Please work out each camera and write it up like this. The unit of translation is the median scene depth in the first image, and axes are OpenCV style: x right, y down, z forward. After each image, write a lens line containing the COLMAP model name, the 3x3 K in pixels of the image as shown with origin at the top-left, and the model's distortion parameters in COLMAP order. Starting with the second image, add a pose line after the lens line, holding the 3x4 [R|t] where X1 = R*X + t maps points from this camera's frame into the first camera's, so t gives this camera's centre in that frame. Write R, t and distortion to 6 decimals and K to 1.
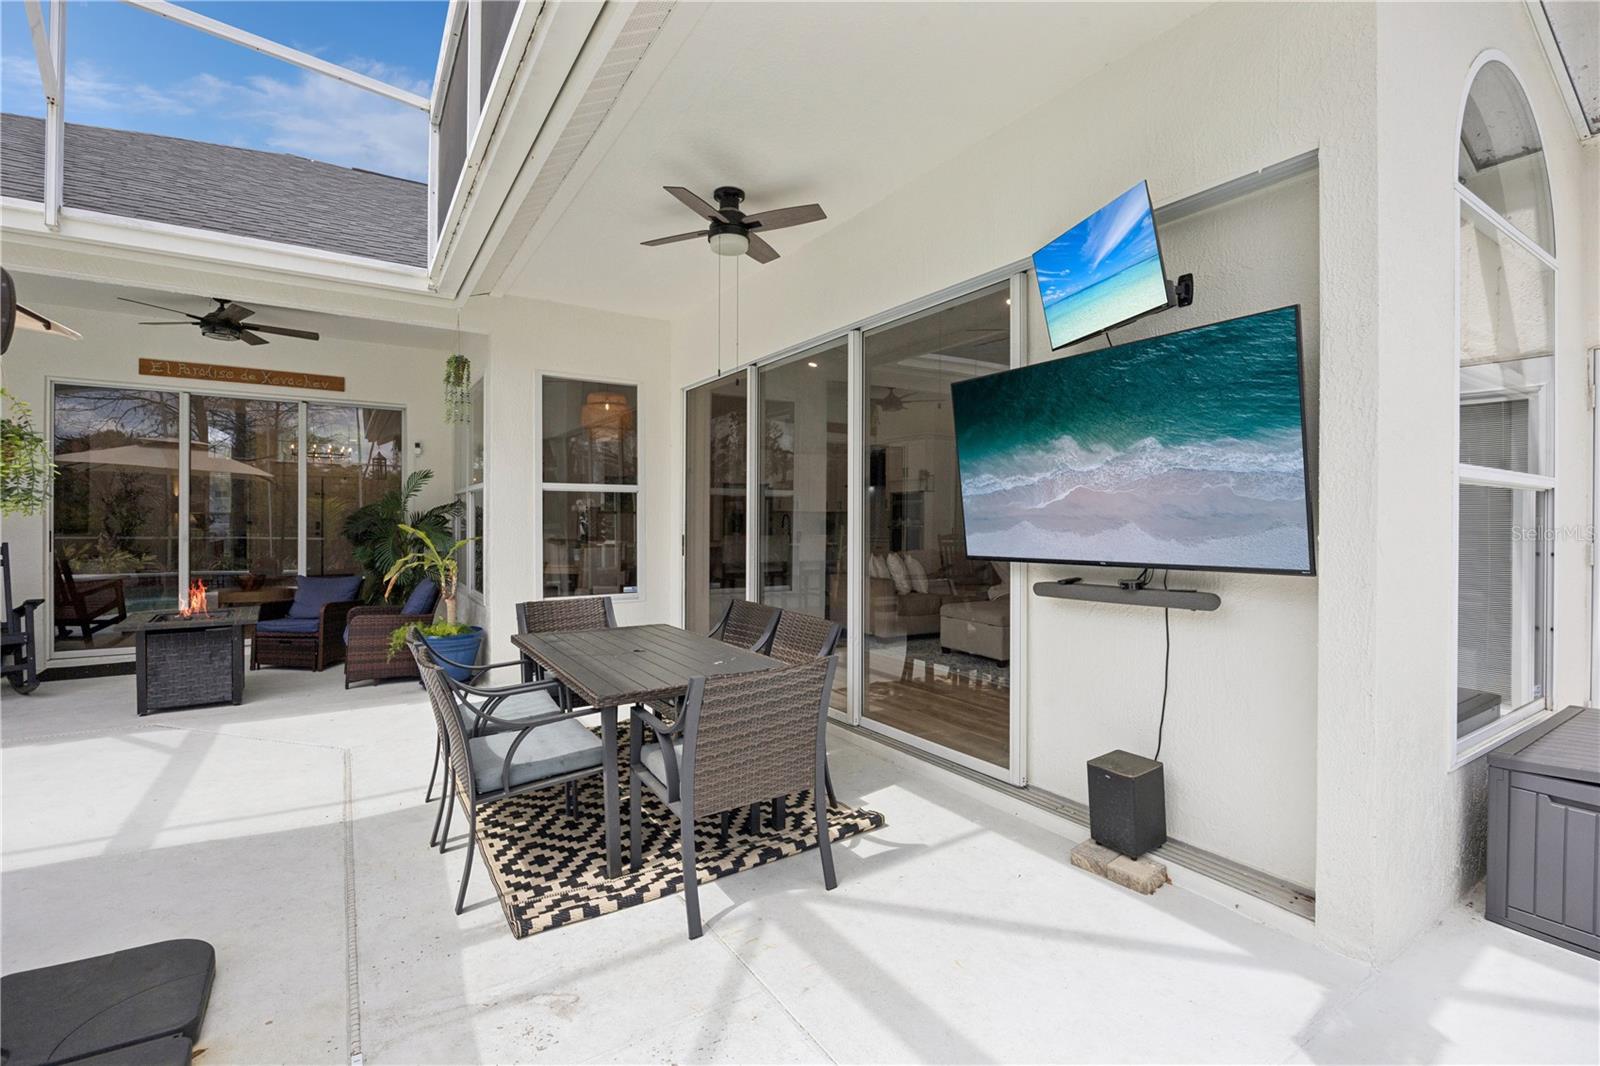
lens RADIAL K [[724.6, 0, 800.0], [0, 724.6, 533.0], [0, 0, 1]] dist [0.002550, -0.011879]
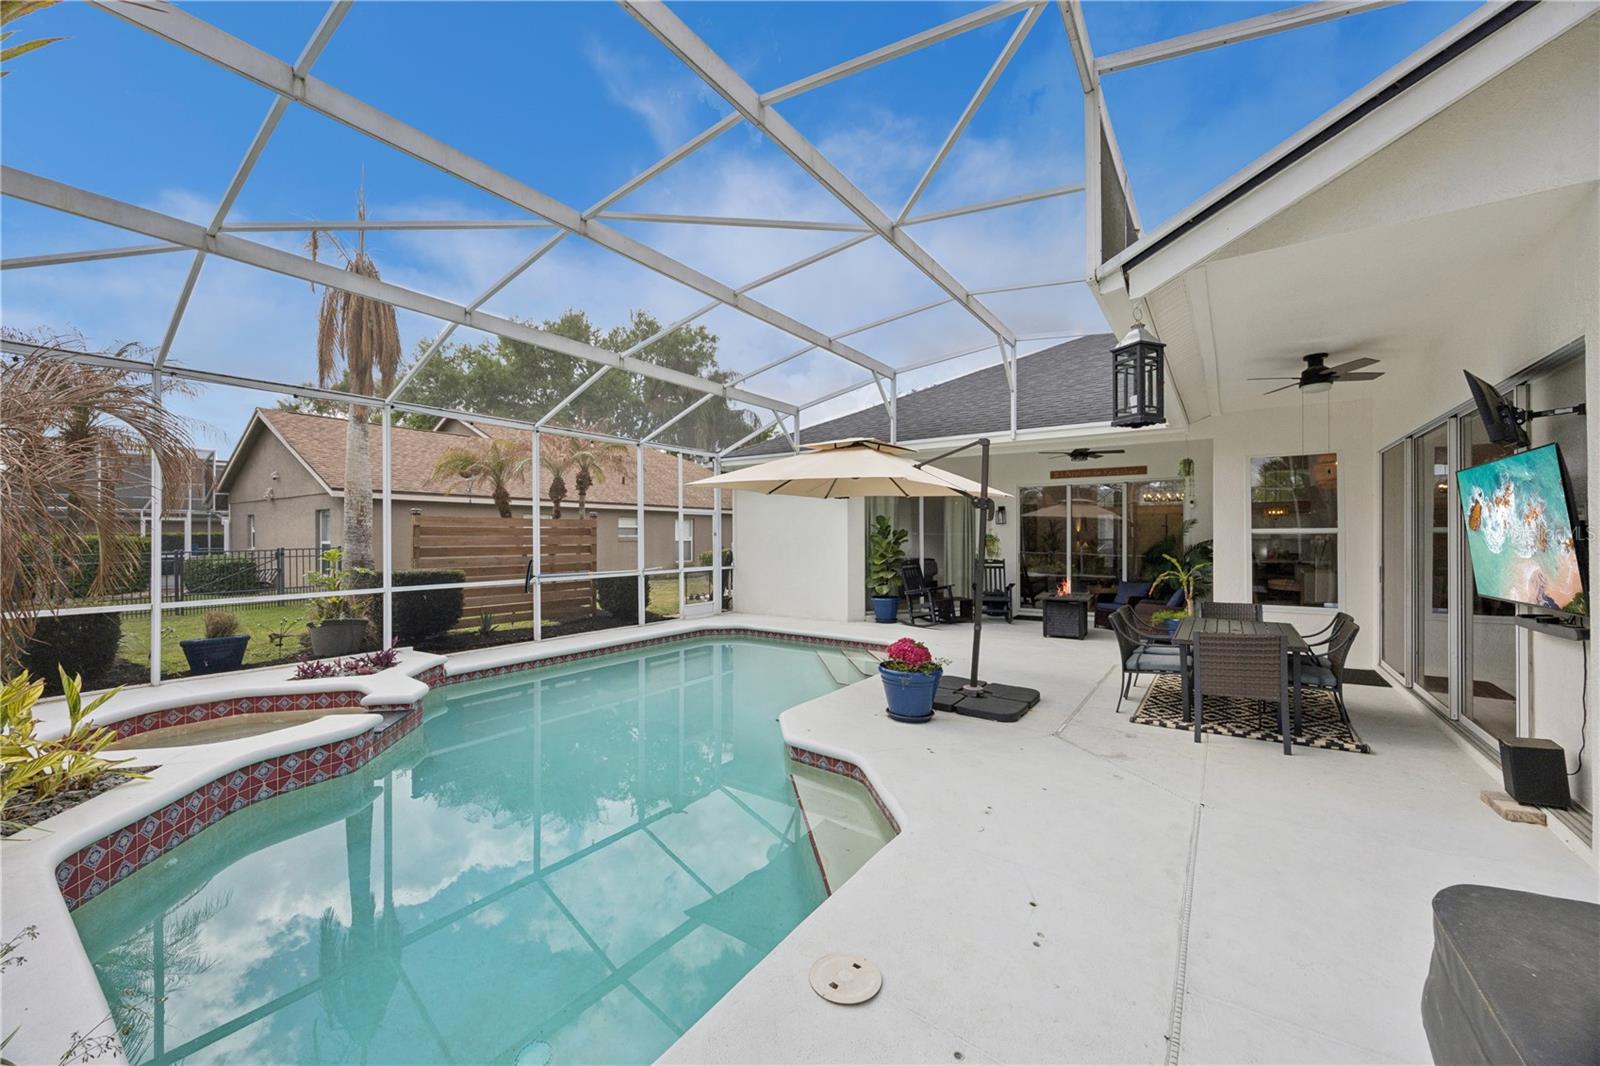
lens RADIAL K [[610.6, 0, 803.0], [0, 610.6, 535.9], [0, 0, 1]] dist [-0.002804, -0.000276]
pose [[0.389999, -0.009067, -0.920770, 0.484778], [-0.004610, 0.999920, -0.011799, -0.035864], [0.920804, 0.008846, 0.389926, -0.393519]]
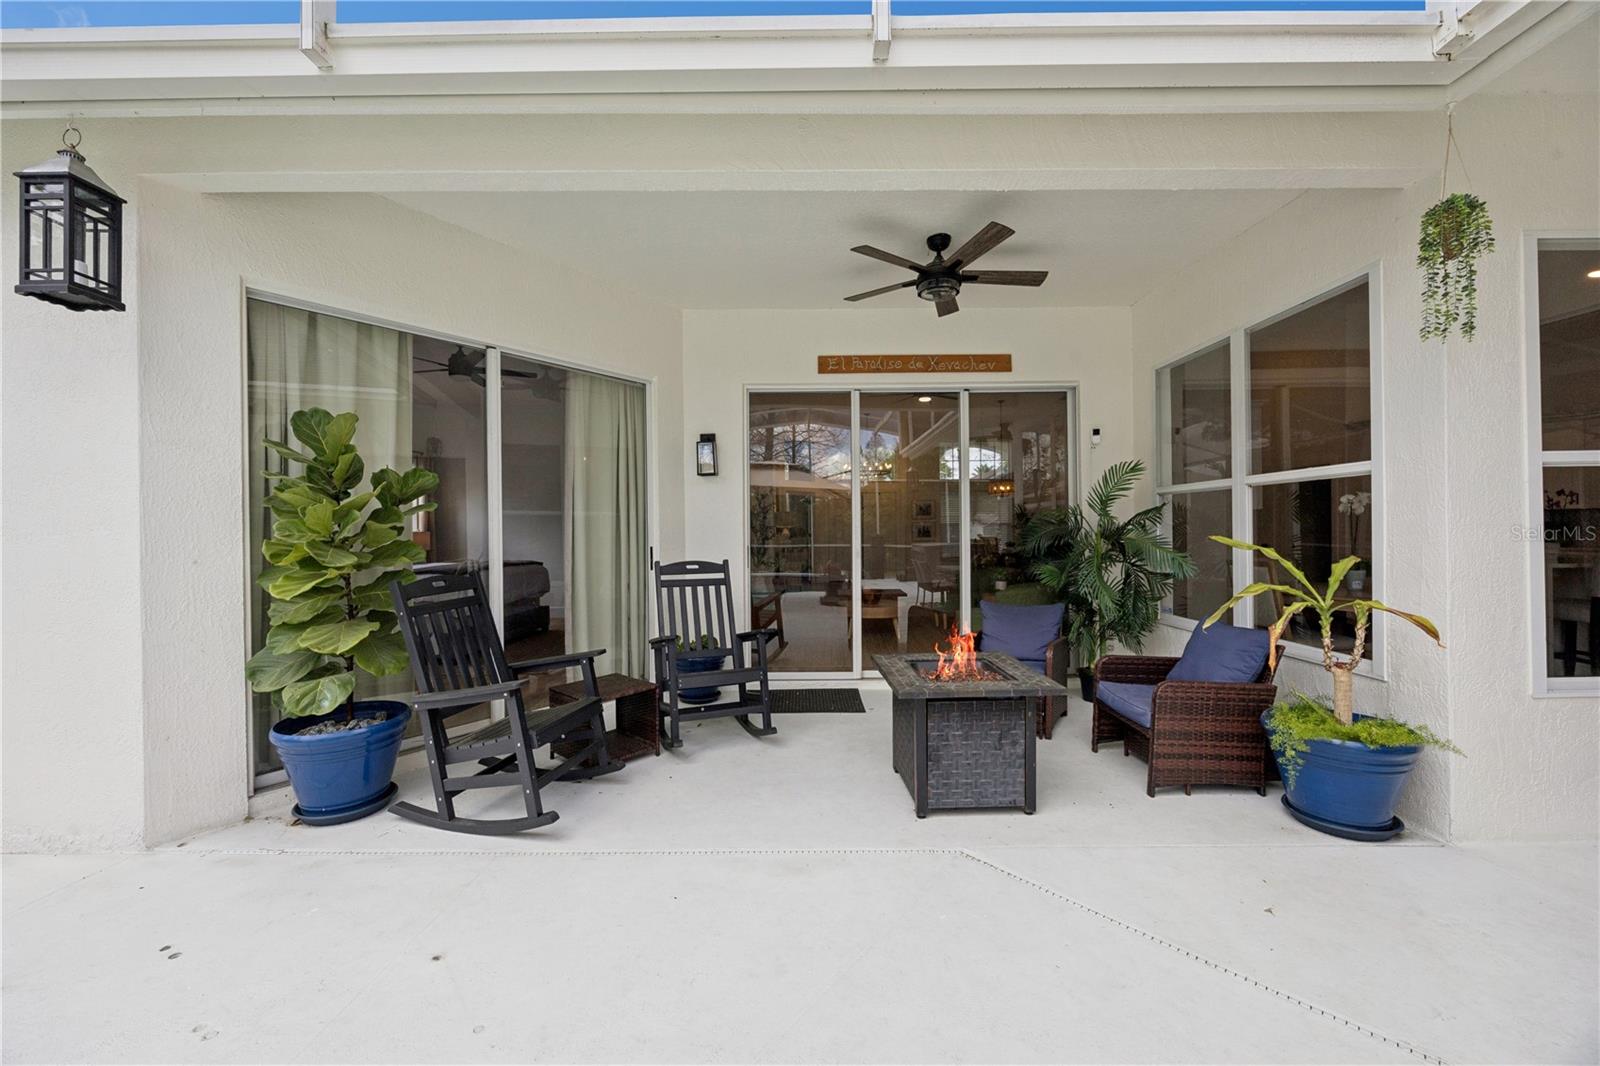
lens RADIAL K [[610.6, 0, 803.0], [0, 610.6, 535.9], [0, 0, 1]] dist [-0.002804, -0.000276]
pose [[0.845450, -0.008178, -0.533993, -0.593224], [0.007788, 0.999965, -0.002984, -0.014051], [0.533998, -0.001636, 0.845484, 0.378955]]
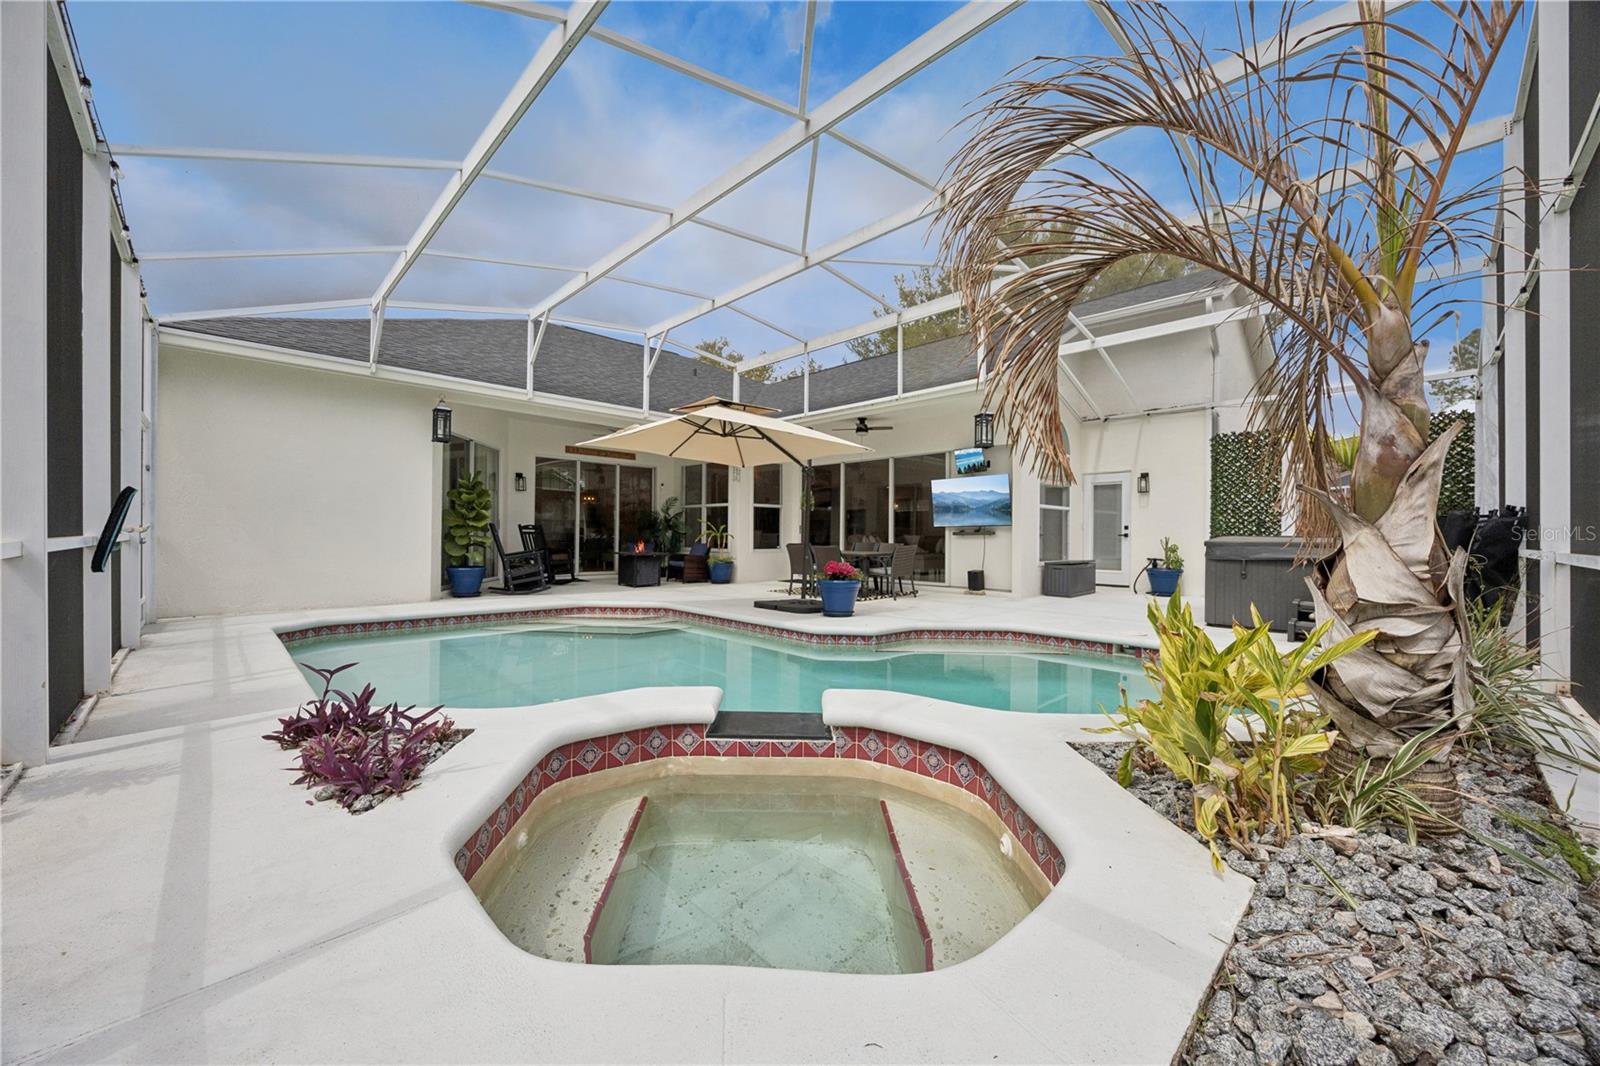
lens RADIAL K [[624.2, 0, 805.8], [0, 624.2, 537.6], [0, 0, 1]] dist [0.000866, 0.000162]
pose [[0.977652, 0.003702, 0.210195, -0.665199], [-0.001360, 0.999935, -0.011286, 0.077681], [-0.210223, 0.010748, 0.977594, -1.222674]]
